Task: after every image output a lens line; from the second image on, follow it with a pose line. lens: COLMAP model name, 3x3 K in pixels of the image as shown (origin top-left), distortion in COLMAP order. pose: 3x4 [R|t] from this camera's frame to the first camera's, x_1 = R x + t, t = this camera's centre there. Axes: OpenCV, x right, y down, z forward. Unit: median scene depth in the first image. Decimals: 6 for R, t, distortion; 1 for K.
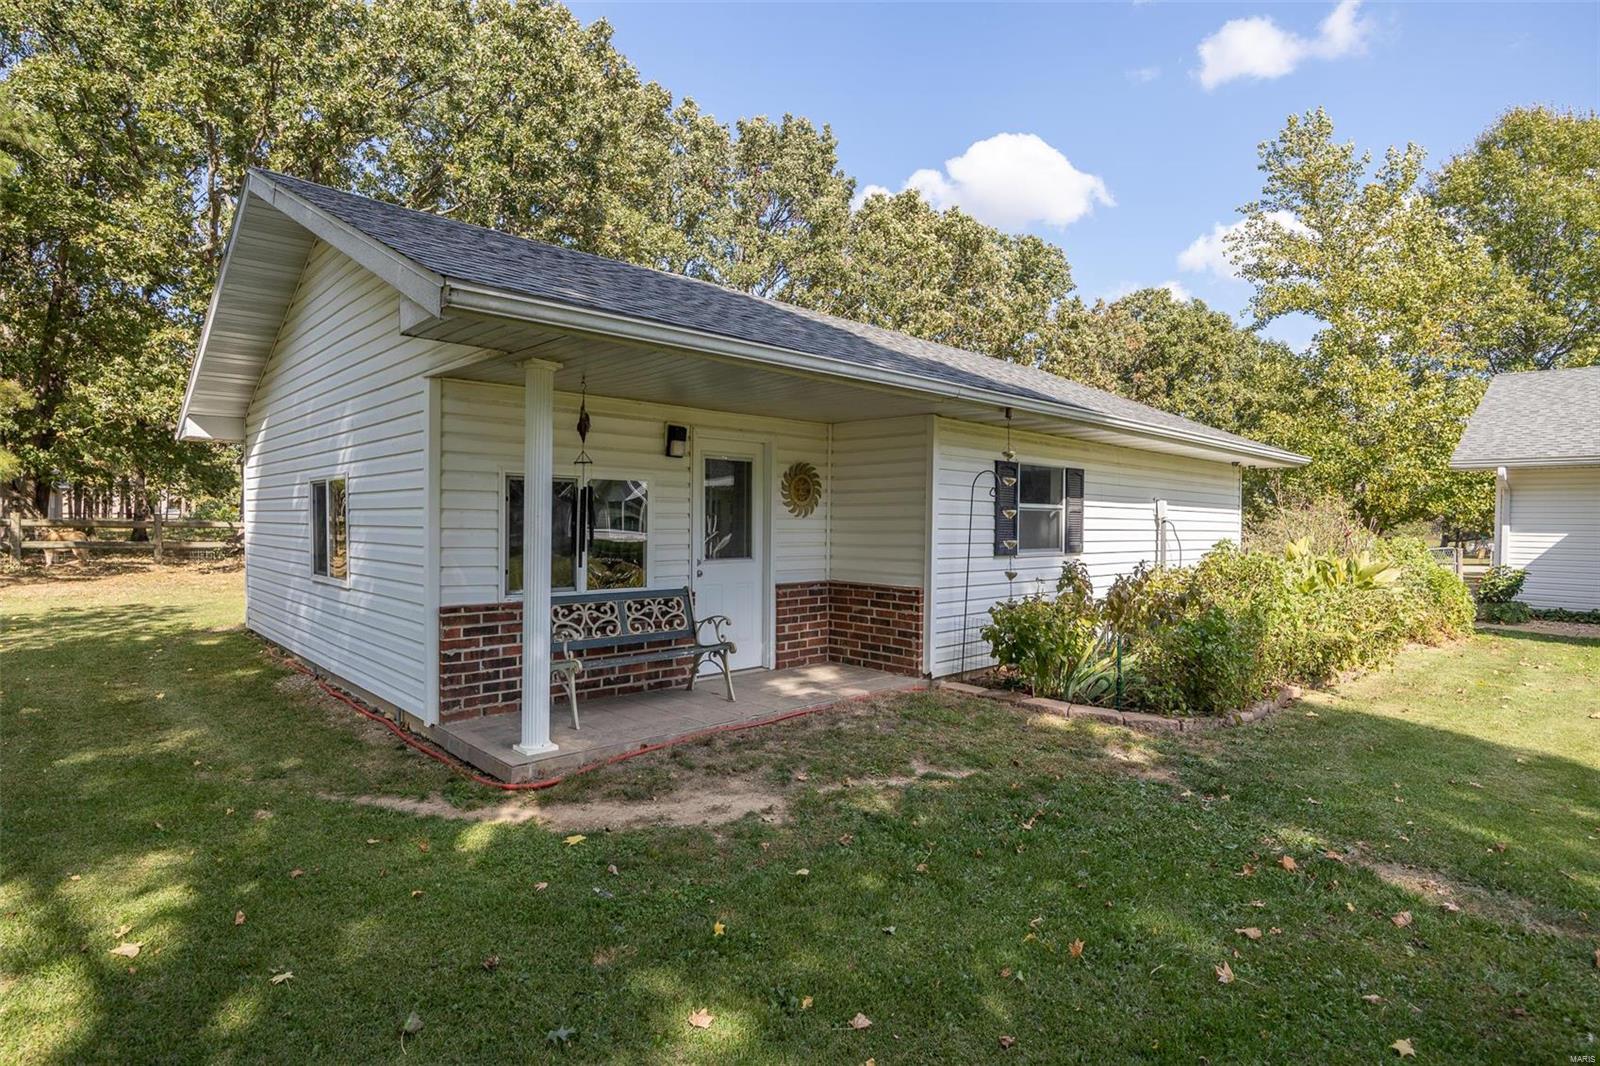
lens RADIAL K [[812.4, 0, 800.0], [0, 812.4, 533.0], [0, 0, 1]] dist [0.001724, 0.000202]
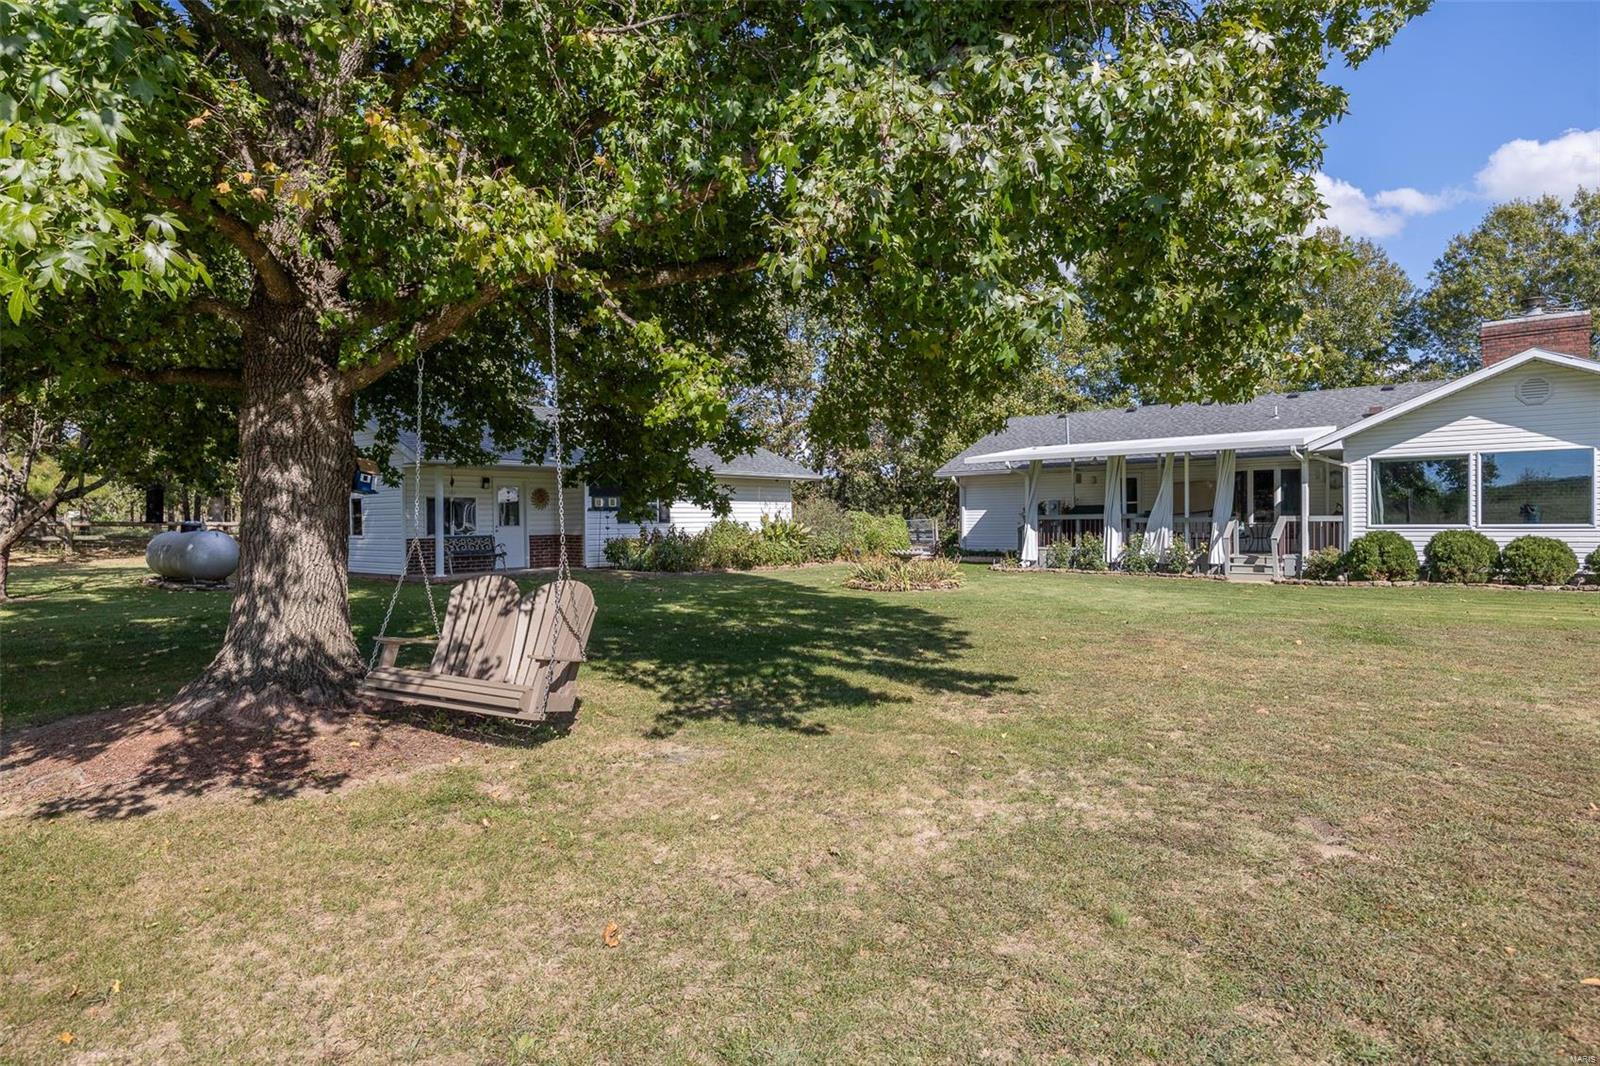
lens RADIAL K [[889.5, 0, 800.0], [0, 889.5, 533.0], [0, 0, 1]] dist [-0.003316, -0.000215]
pose [[0.993444, -0.021288, 0.112318, 0.534968], [0.020776, 0.999768, 0.005727, 0.060275], [-0.112414, -0.003356, 0.993656, -2.020831]]
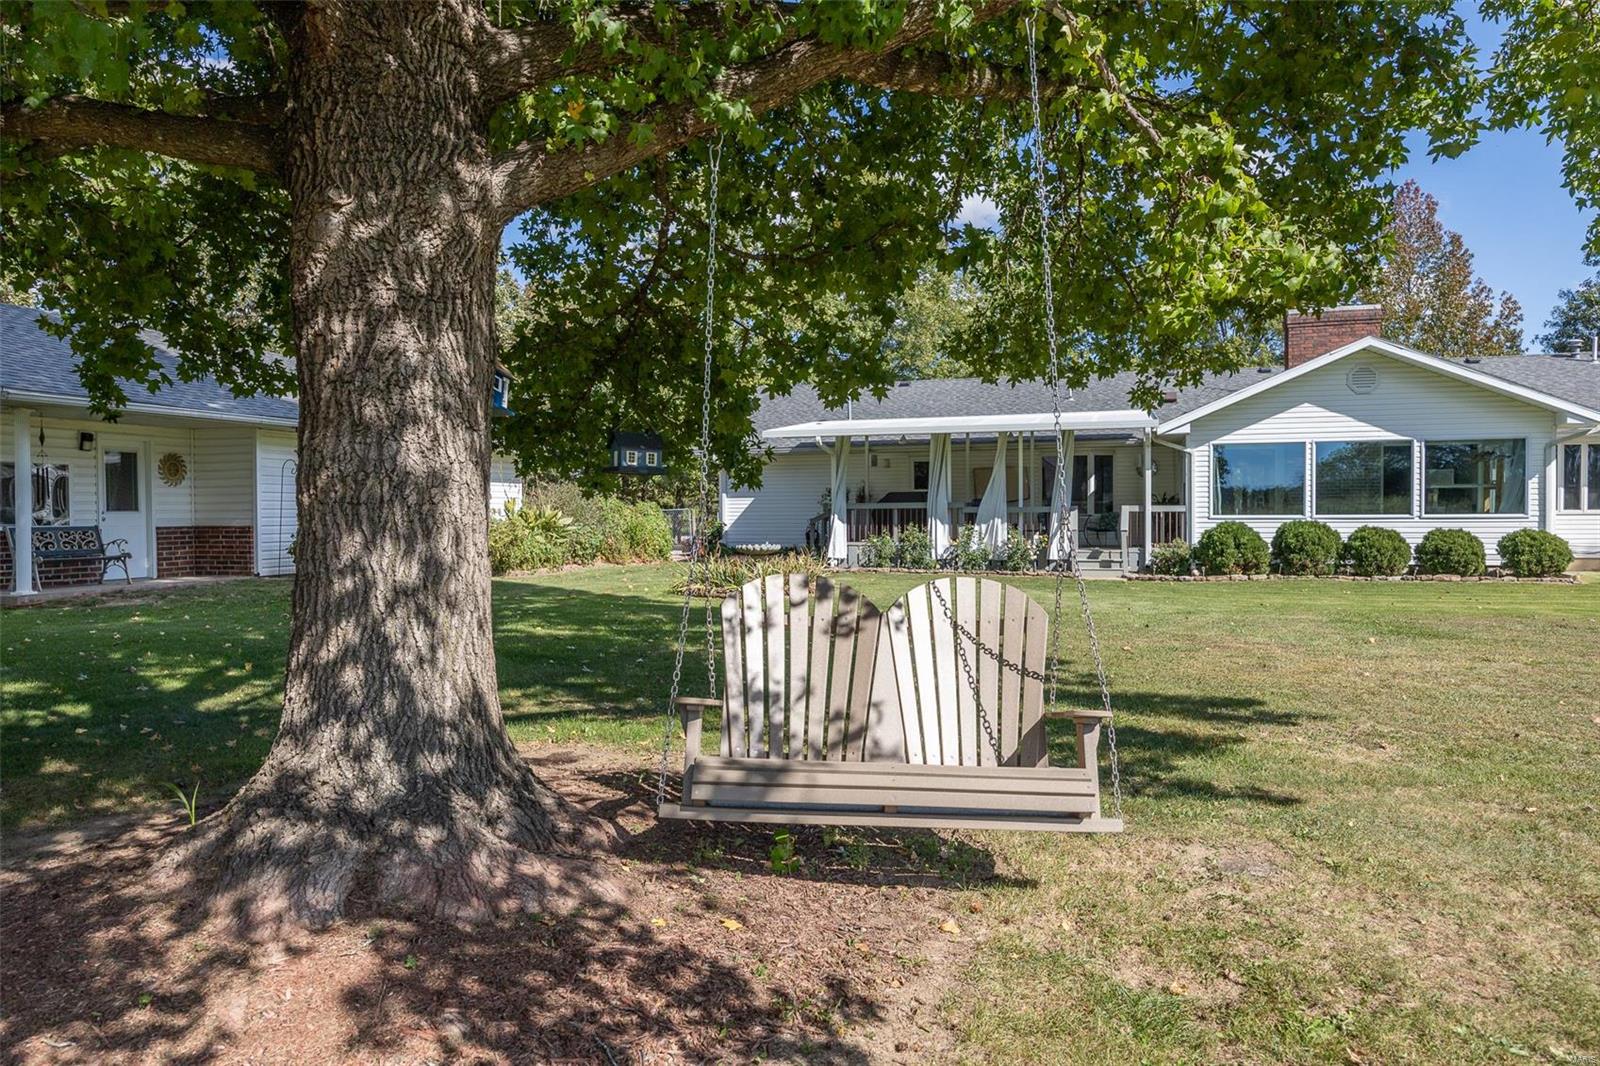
lens RADIAL K [[1073.0, 0, 800.0], [0, 1073.0, 533.0], [0, 0, 1]] dist [-0.001330, 0.001870]
pose [[0.872133, -0.023199, 0.488719, 0.048521], [0.018170, 0.999722, 0.015031, 0.069759], [-0.488932, -0.004229, 0.872312, -1.625109]]
